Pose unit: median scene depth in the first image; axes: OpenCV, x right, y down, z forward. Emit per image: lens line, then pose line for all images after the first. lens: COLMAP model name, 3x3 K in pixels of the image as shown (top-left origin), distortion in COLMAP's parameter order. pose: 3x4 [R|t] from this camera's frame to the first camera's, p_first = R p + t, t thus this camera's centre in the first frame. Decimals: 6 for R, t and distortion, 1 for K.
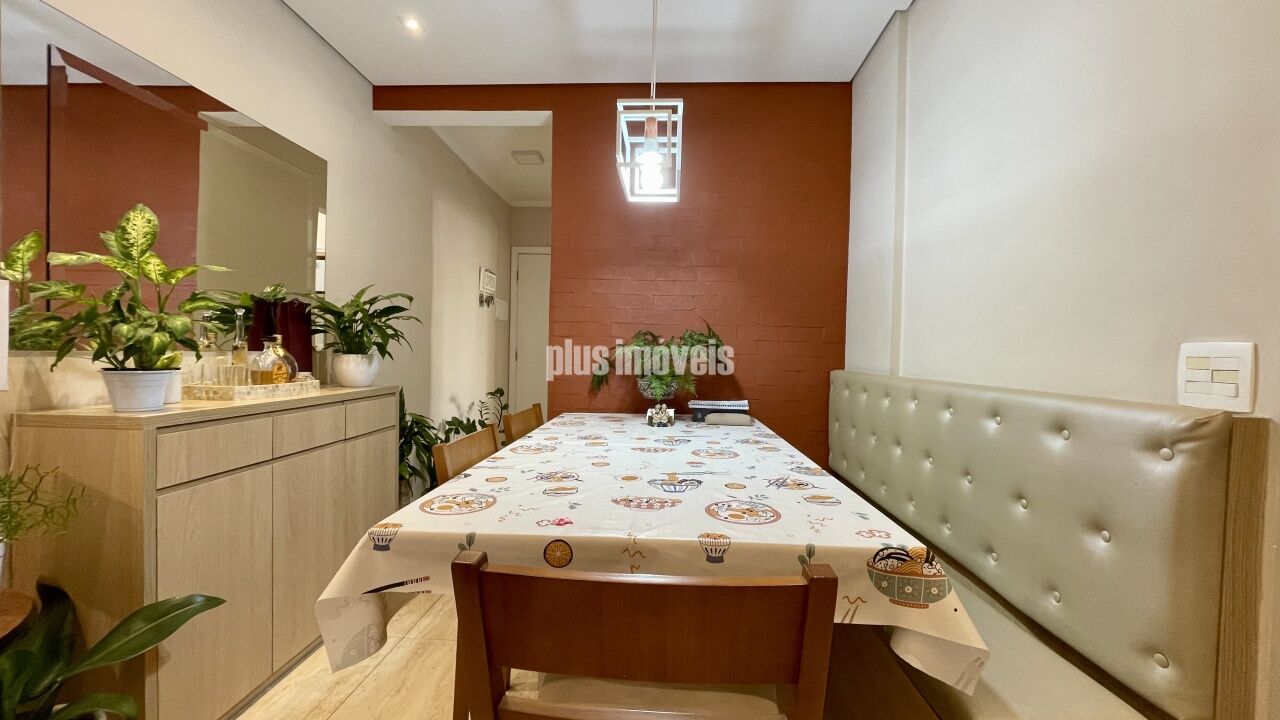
lens RADIAL K [[515.1, 0, 640.0], [0, 515.1, 360.0], [0, 0, 1]] dist [-0.001349, -0.000070]
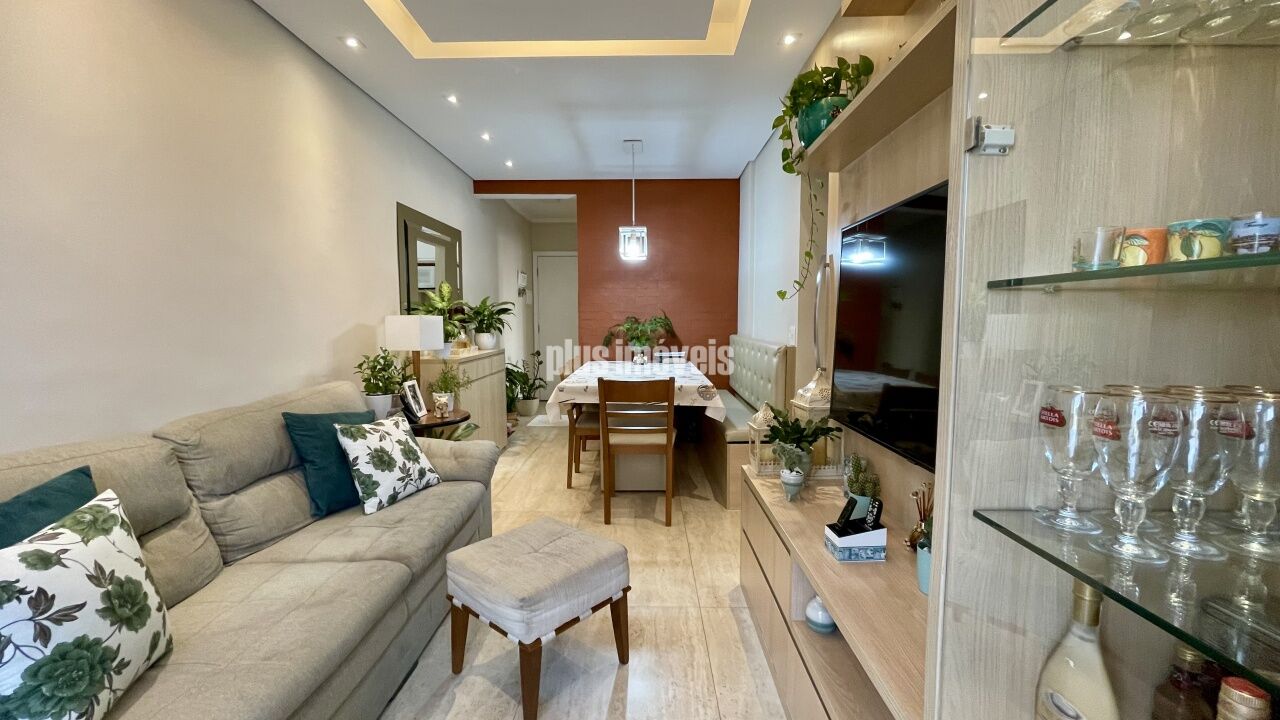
lens RADIAL K [[515.1, 0, 640.0], [0, 515.1, 360.0], [0, 0, 1]] dist [-0.001349, -0.000070]
pose [[0.998991, -0.026631, 0.036165, -0.035435], [0.024168, 0.997465, 0.066930, -0.026175], [-0.037856, -0.065989, 0.997102, -1.012711]]
